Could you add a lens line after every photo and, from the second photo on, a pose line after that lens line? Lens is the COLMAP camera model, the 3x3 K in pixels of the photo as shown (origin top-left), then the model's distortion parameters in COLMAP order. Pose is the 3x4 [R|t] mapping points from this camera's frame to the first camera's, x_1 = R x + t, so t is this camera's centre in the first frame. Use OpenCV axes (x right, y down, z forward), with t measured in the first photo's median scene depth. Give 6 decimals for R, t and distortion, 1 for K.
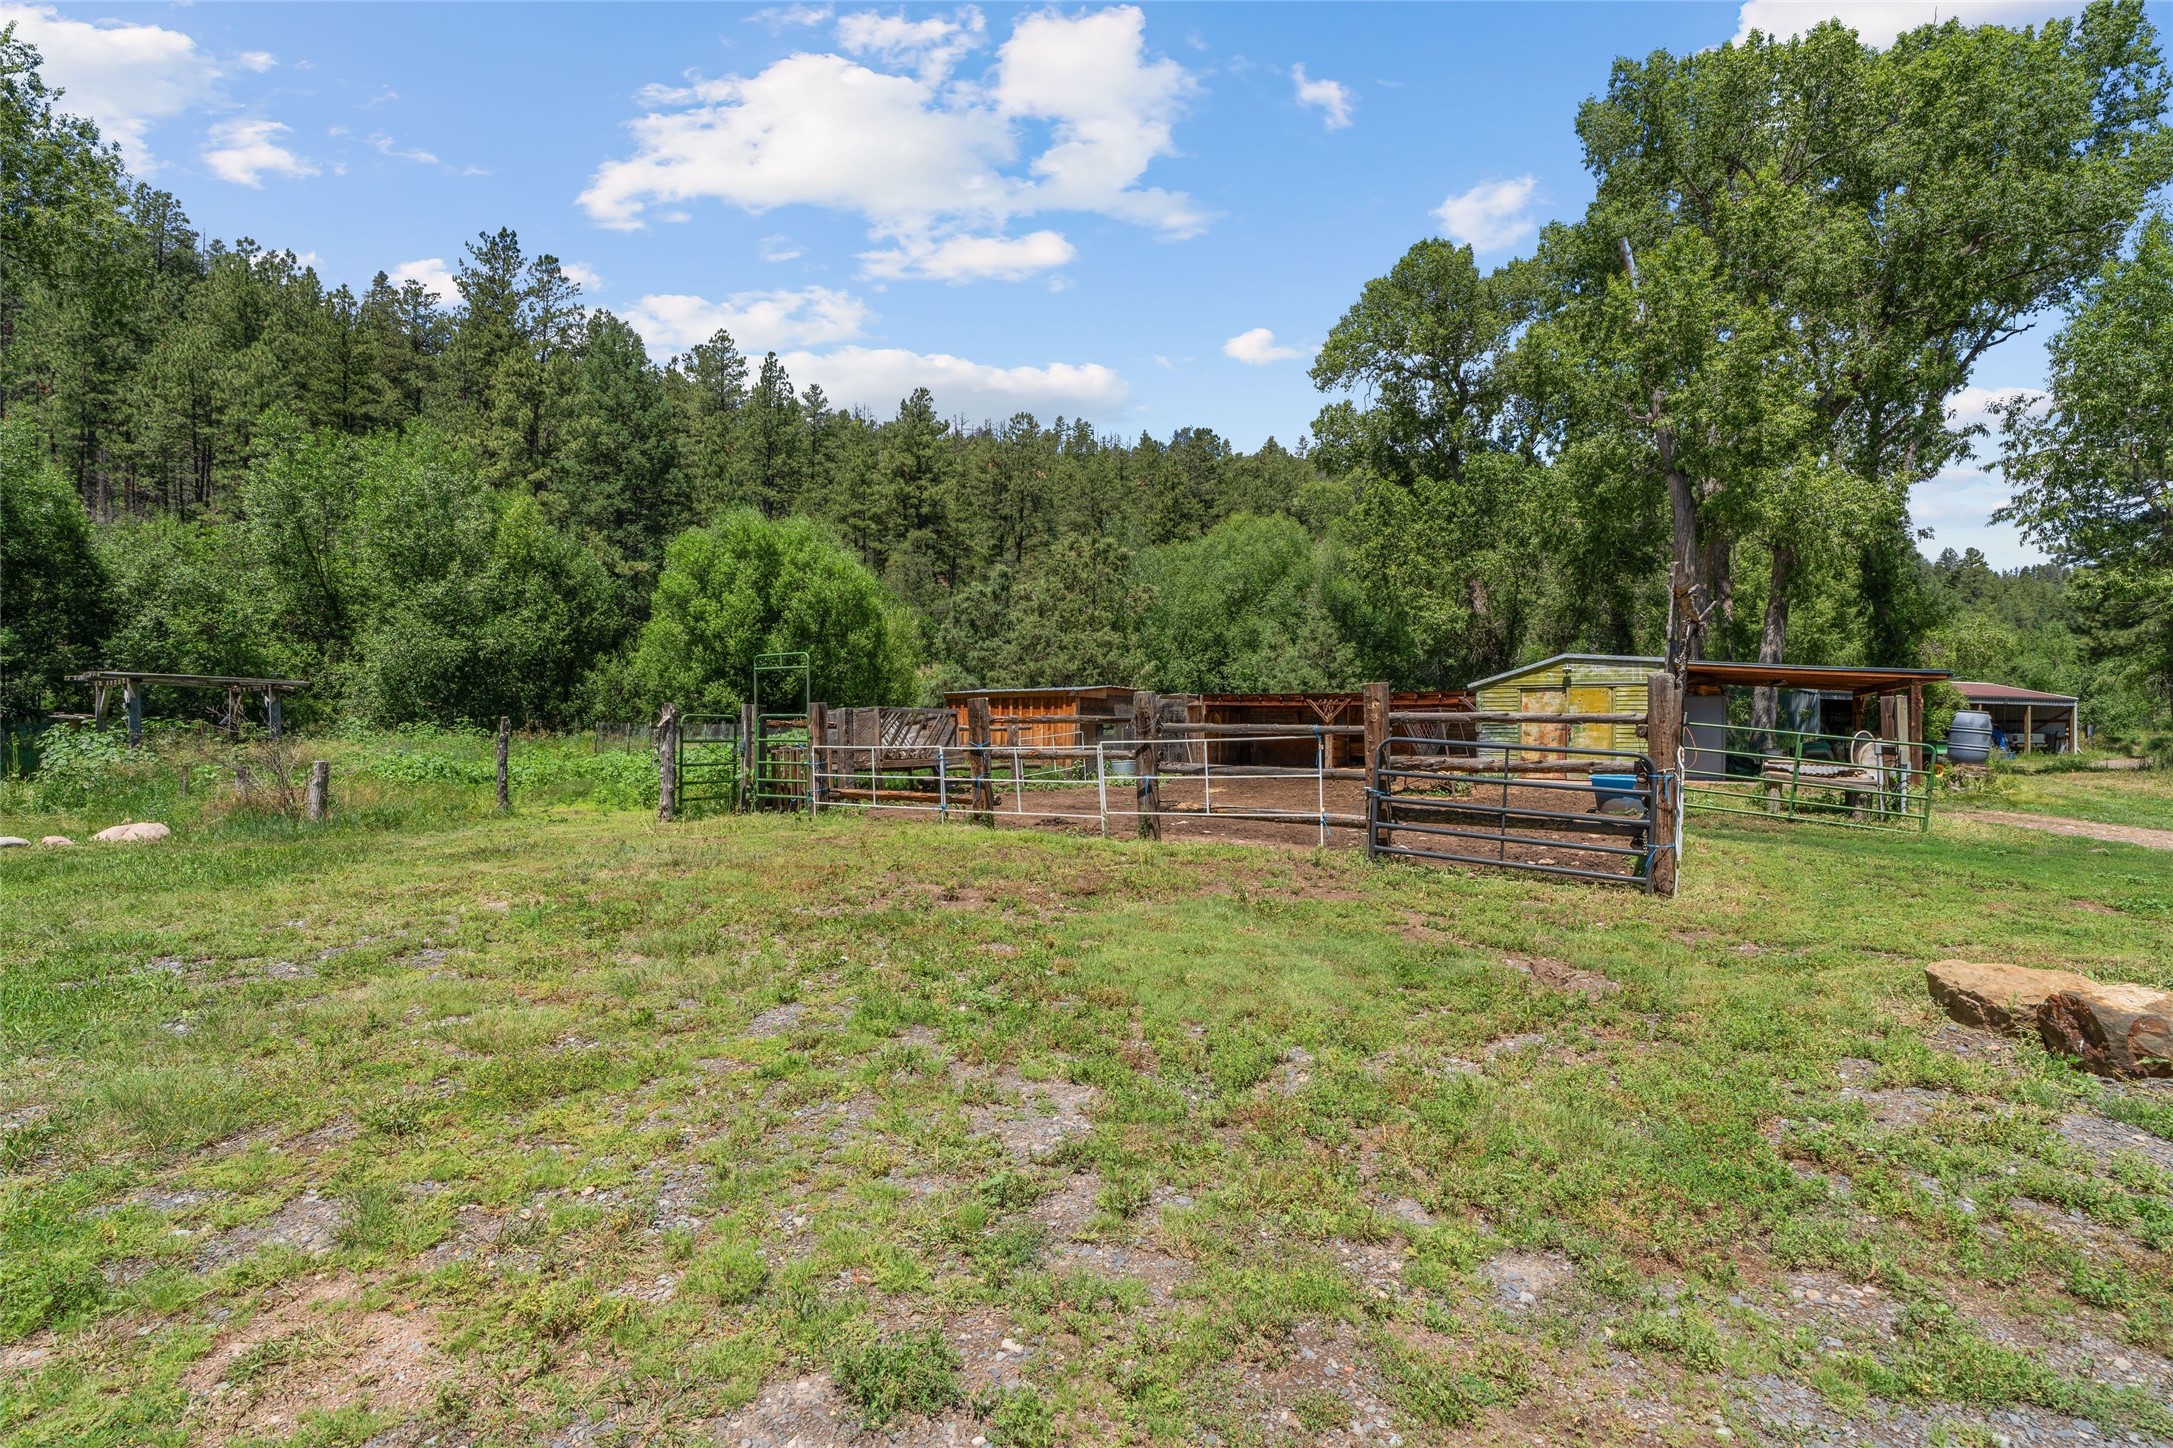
lens RADIAL K [[1226.2, 0, 1079.9], [0, 1226.2, 758.1], [0, 0, 1]] dist [-0.003418, -0.001367]
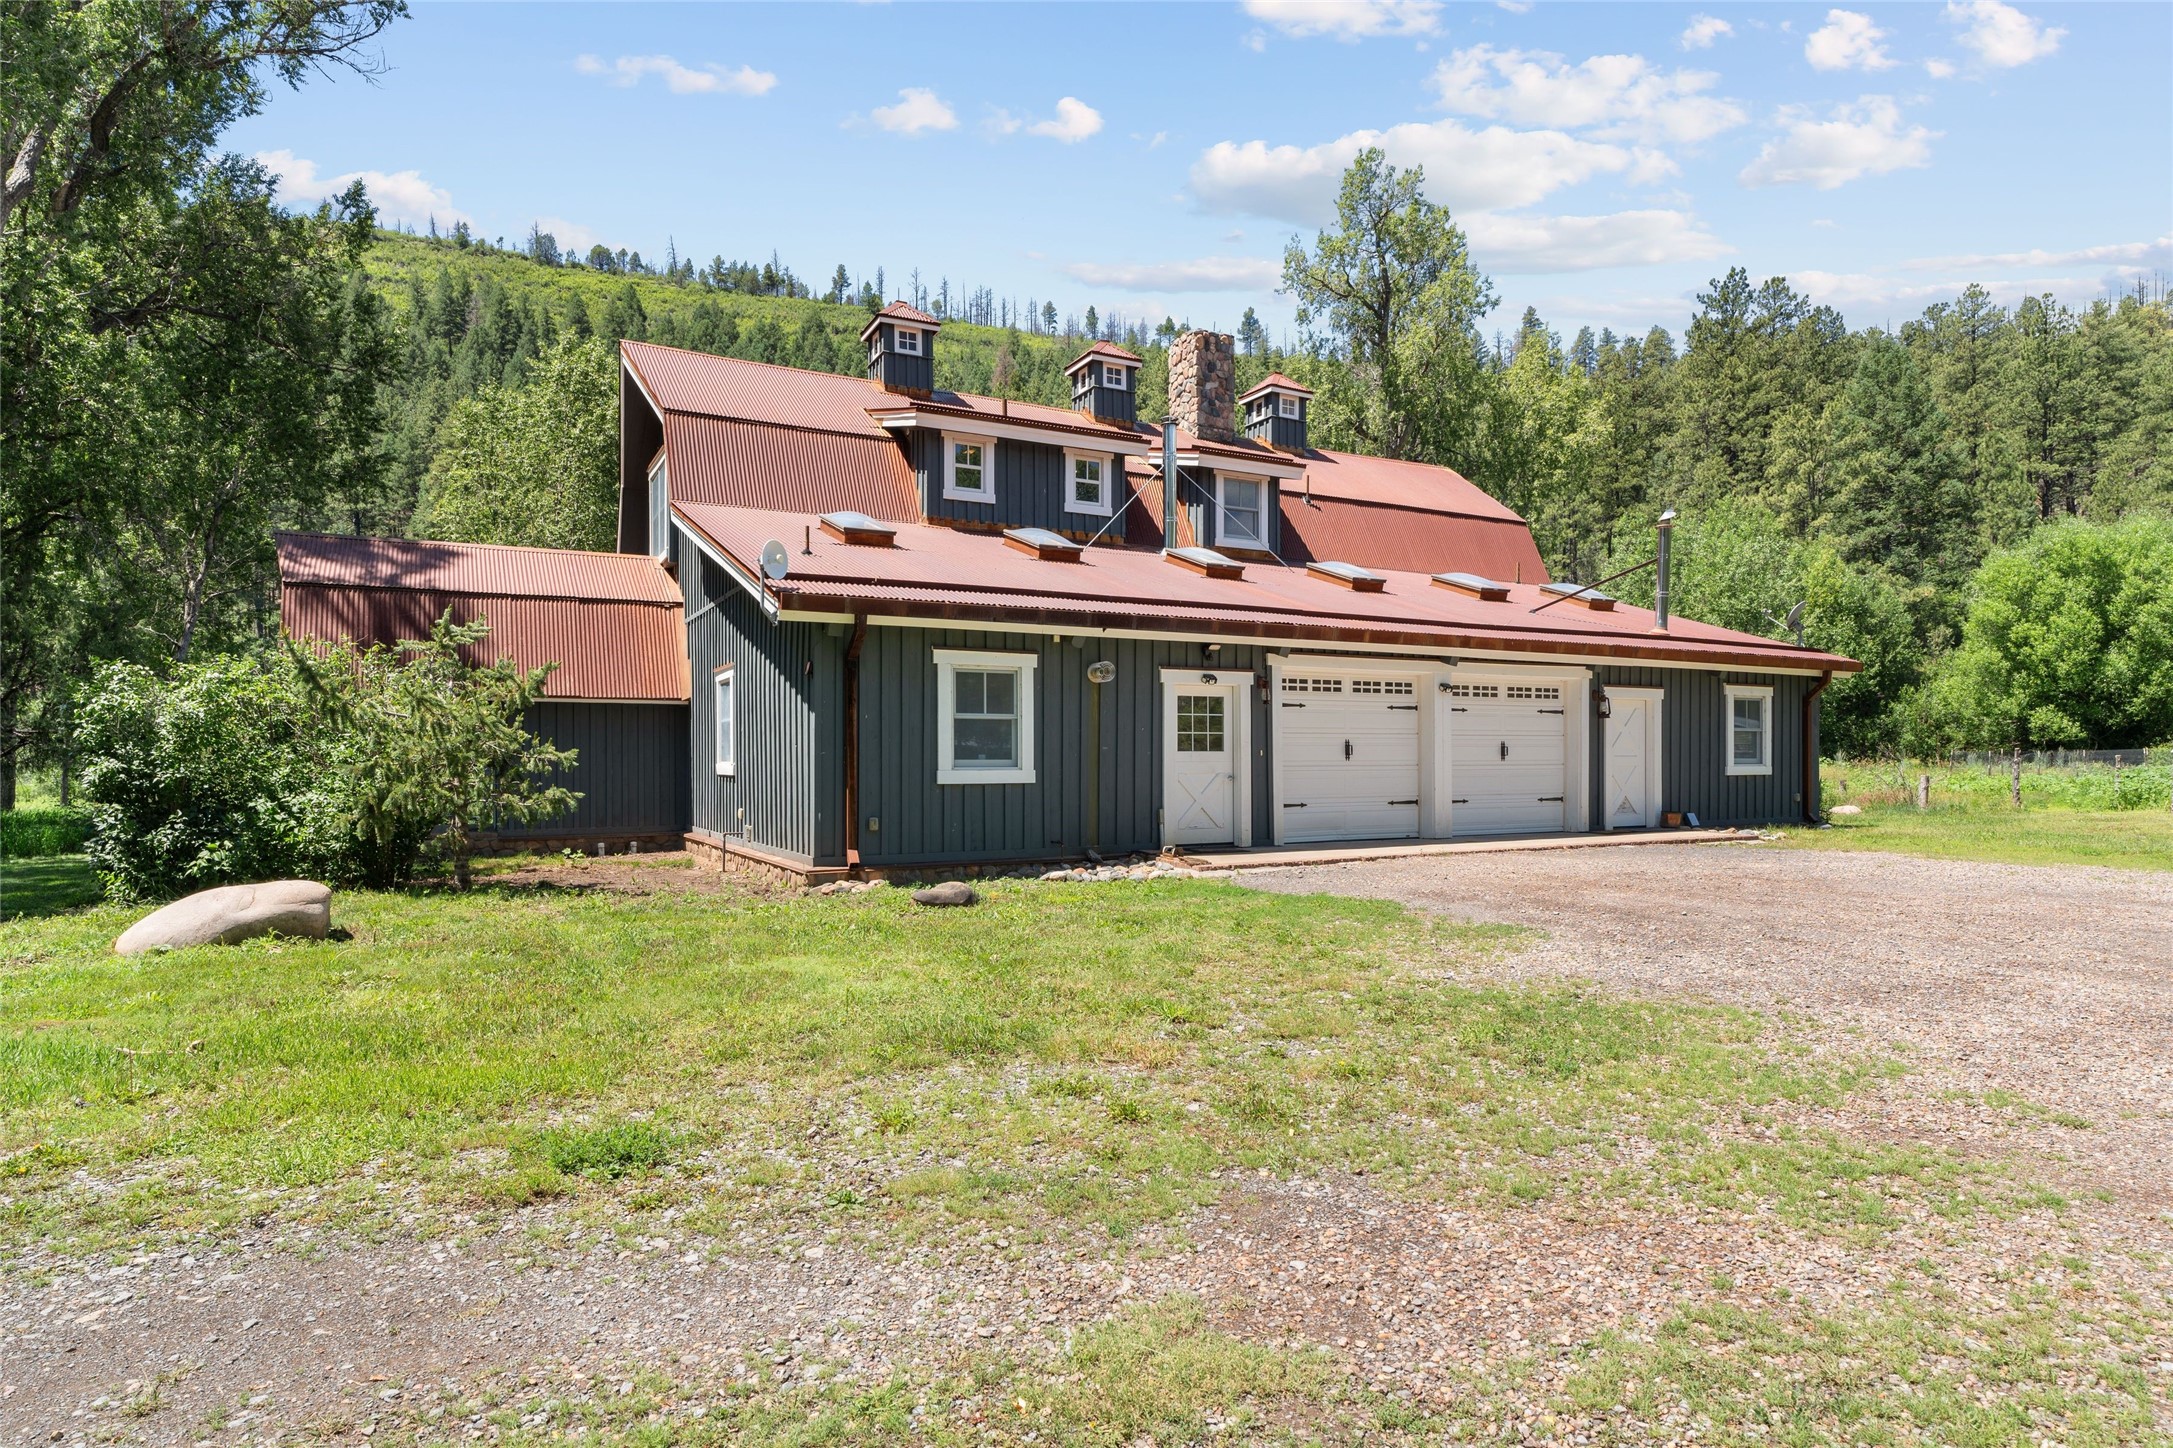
lens RADIAL K [[1226.2, 0, 1079.9], [0, 1226.2, 758.1], [0, 0, 1]] dist [-0.003418, -0.001367]
pose [[0.608060, -0.016967, -0.793710, 0.008896], [-0.002116, 0.999733, -0.022993, 0.002293], [0.793888, 0.015661, 0.607862, -0.190705]]
